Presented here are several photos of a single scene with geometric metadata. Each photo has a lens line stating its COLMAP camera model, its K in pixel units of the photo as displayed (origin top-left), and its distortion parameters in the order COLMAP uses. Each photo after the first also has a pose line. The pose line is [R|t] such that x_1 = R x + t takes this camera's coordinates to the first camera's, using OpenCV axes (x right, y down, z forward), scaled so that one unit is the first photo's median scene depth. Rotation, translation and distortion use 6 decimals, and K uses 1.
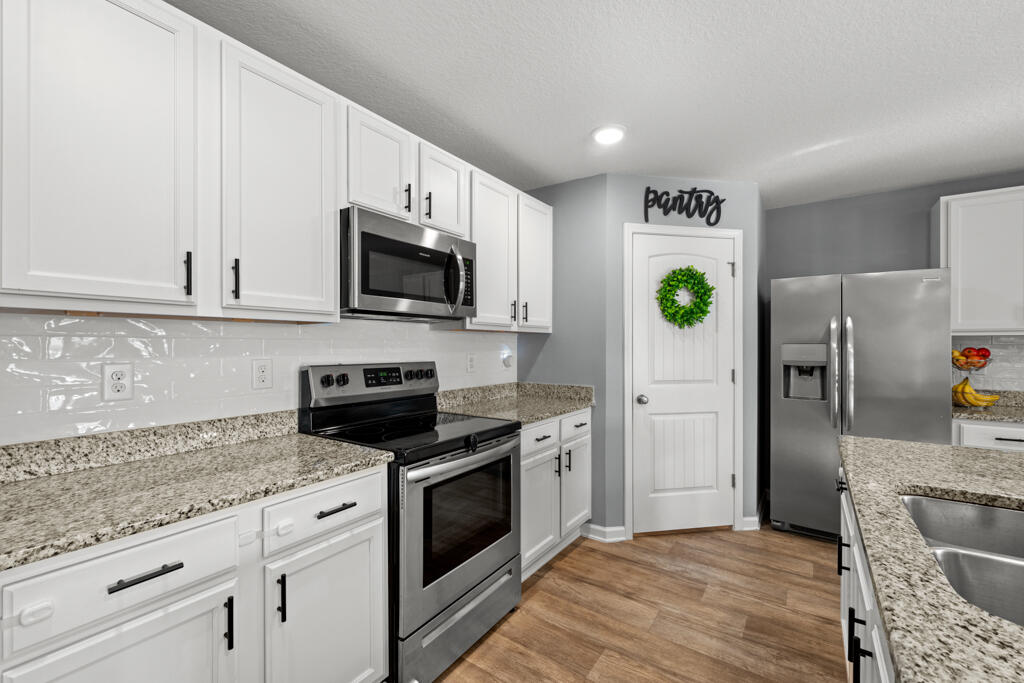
lens RADIAL K [[453.4, 0, 512.0], [0, 453.4, 341.5], [0, 0, 1]] dist [0.019596, -0.000001]
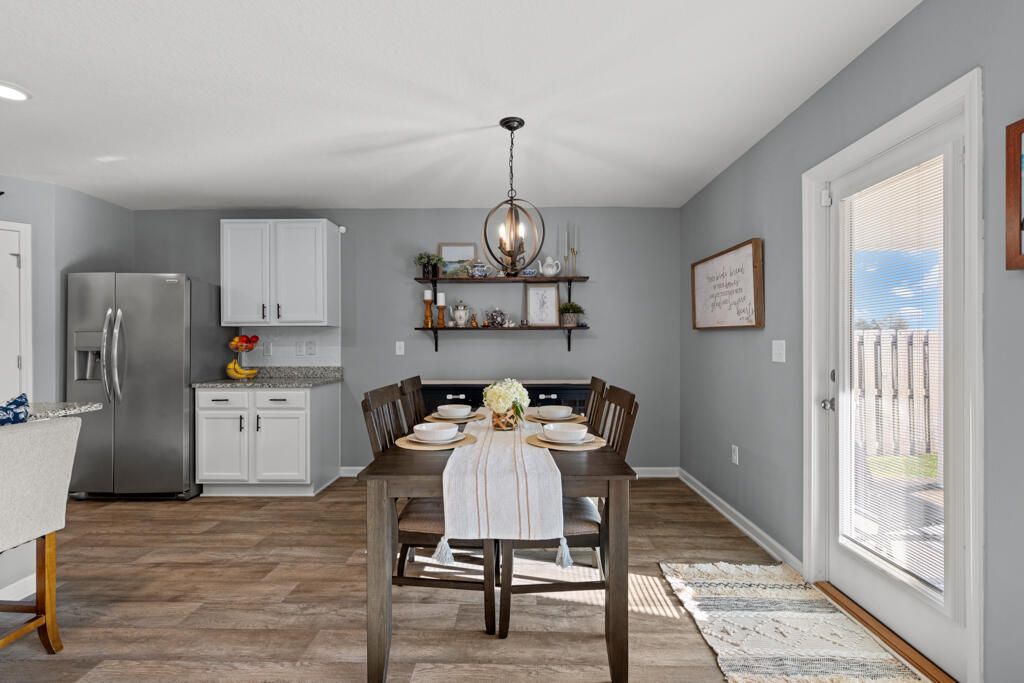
lens RADIAL K [[464.4, 0, 515.8], [0, 464.4, 341.8], [0, 0, 1]] dist [0.000495, 0.000481]
pose [[0.842279, -0.005537, 0.539013, 0.894723], [-0.001398, 0.999921, 0.012456, 0.013668], [-0.539039, -0.011245, 0.842206, -0.536613]]
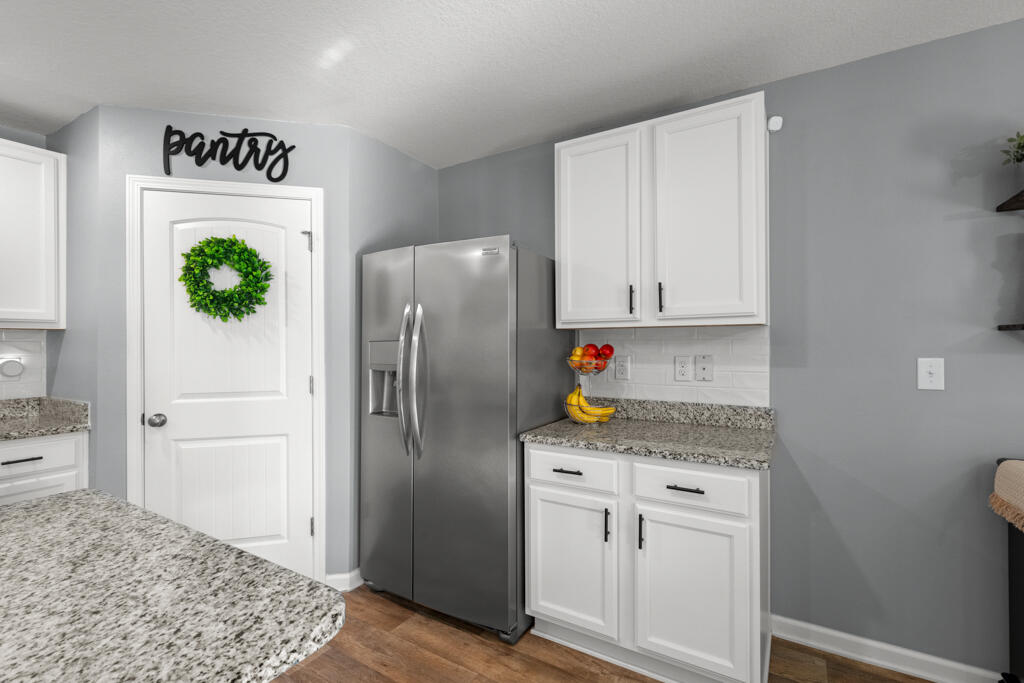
lens RADIAL K [[464.4, 0, 515.8], [0, 464.4, 341.8], [0, 0, 1]] dist [0.000495, 0.000481]
pose [[0.999277, -0.008645, 0.037035, 0.809993], [0.008421, 0.999945, 0.006210, 0.002947], [-0.037087, -0.005893, 0.999295, 0.239377]]
